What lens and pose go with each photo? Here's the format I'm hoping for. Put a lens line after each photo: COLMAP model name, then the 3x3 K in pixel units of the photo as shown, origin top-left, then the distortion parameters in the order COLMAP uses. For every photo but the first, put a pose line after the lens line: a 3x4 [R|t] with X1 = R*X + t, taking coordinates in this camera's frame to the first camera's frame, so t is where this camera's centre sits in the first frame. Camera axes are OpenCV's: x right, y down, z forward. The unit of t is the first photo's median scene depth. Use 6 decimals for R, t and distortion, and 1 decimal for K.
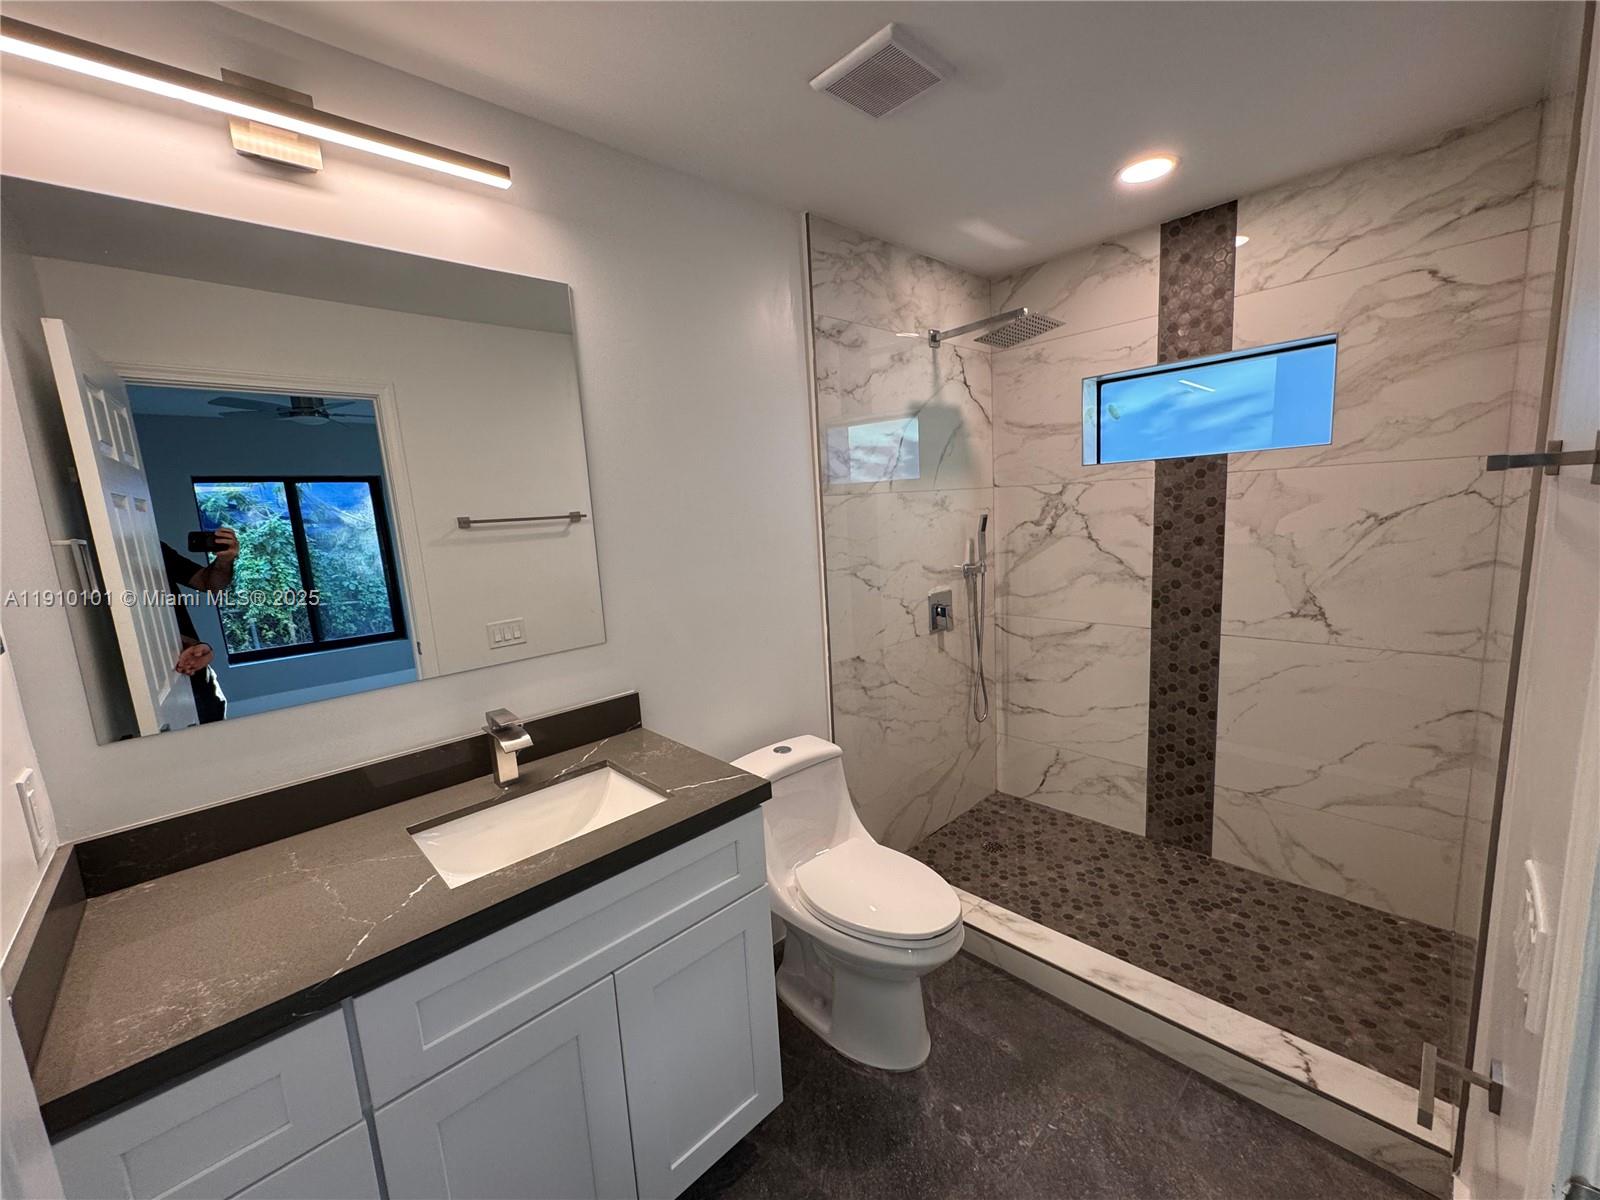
lens RADIAL K [[637.9, 0, 802.8], [0, 637.9, 602.0], [0, 0, 1]] dist [-0.000336, -0.000098]
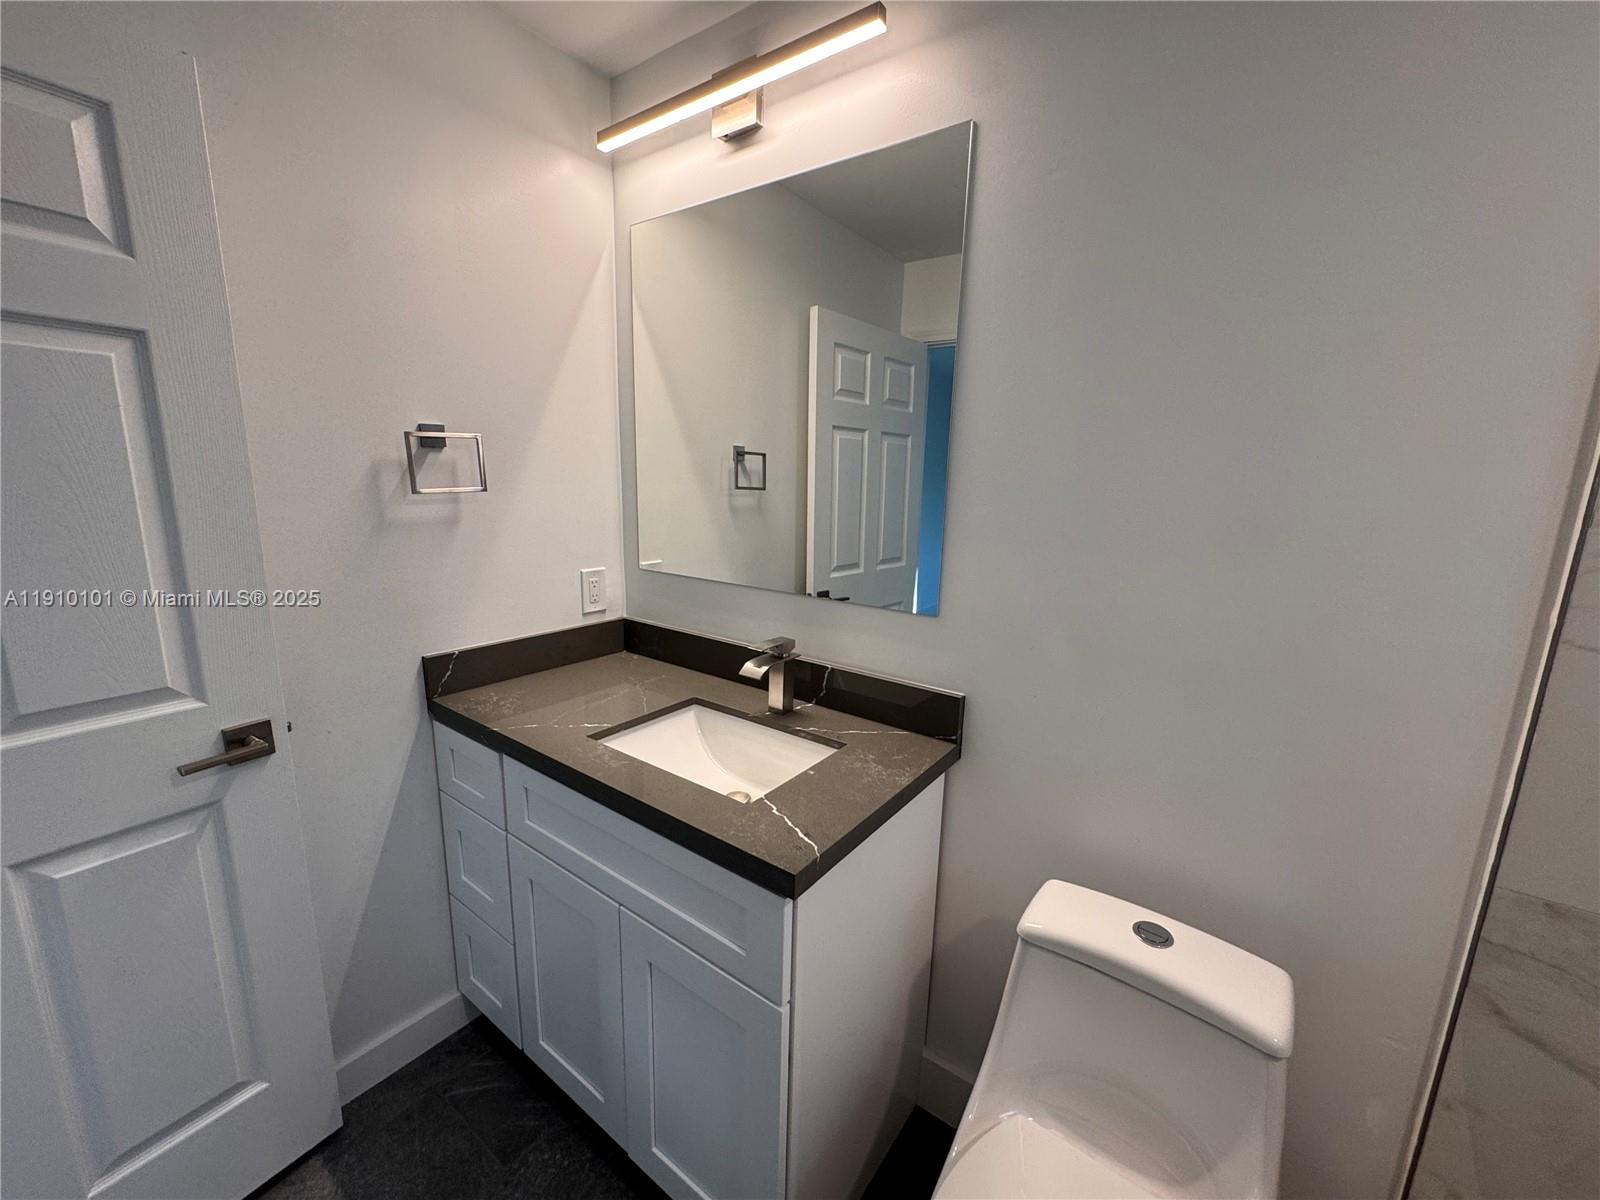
lens RADIAL K [[637.9, 0, 802.8], [0, 637.9, 602.0], [0, 0, 1]] dist [-0.000336, -0.000098]
pose [[0.170413, 0.257643, -0.951094, 0.478058], [-0.186043, 0.956265, 0.225709, -0.119330], [0.967650, 0.138480, 0.210893, 0.838793]]
